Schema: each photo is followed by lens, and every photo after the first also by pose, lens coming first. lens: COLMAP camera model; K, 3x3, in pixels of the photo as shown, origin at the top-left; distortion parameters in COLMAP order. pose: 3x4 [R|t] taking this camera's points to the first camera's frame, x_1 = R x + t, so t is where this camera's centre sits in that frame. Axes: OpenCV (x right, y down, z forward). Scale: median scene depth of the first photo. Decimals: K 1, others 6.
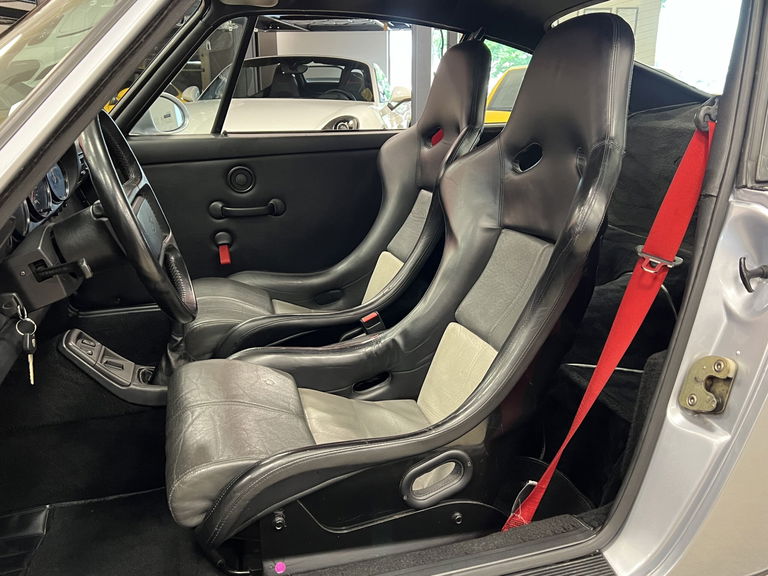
lens RADIAL K [[653.7, 0, 384.0], [0, 653.7, 288.0], [0, 0, 1]] dist [0.131898, -0.319694]
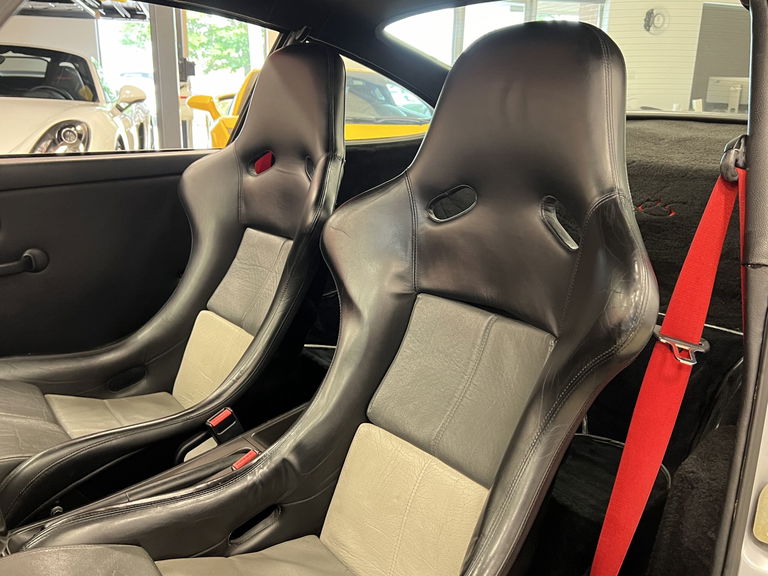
lens RADIAL K [[685.3, 0, 384.0], [0, 685.3, 288.0], [0, 0, 1]] dist [0.070162, -0.109062]
pose [[0.924340, -0.080030, 0.373082, -0.130601], [0.084425, 0.996419, 0.004573, -0.087630], [-0.372112, 0.027270, 0.927787, 0.230301]]
